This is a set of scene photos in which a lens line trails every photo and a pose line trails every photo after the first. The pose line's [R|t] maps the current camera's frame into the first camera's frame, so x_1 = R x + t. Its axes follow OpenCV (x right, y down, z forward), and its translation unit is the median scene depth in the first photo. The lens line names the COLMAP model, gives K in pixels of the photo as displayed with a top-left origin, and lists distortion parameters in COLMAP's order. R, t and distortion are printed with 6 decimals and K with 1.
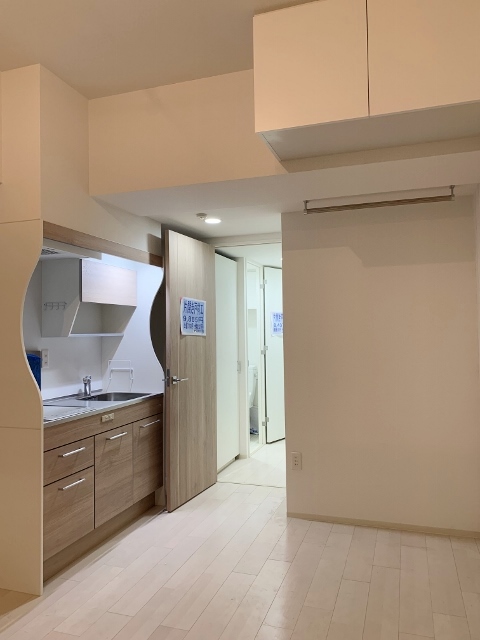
lens RADIAL K [[485.0, 0, 237.8], [0, 485.0, 316.5], [0, 0, 1]] dist [0.003203, 0.001709]
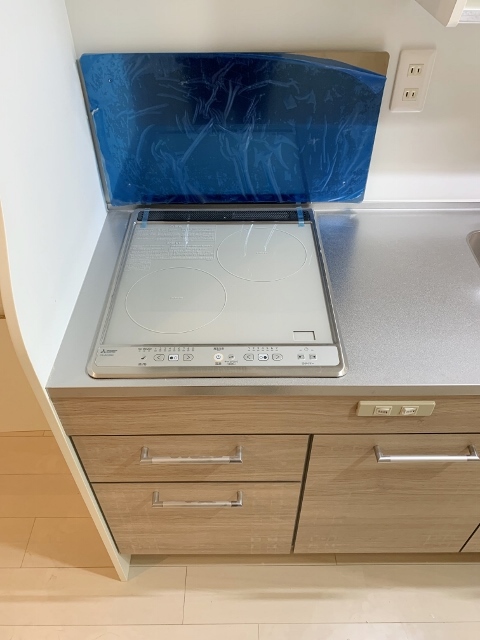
lens RADIAL K [[485.0, 0, 240.3], [0, 485.0, 319.3], [0, 0, 1]] dist [0.003203, 0.001709]
pose [[0.327900, 0.657245, -0.678609, -0.123572], [0.032963, 0.709927, 0.703504, -0.020373], [0.944137, -0.253048, 0.211120, 0.751597]]
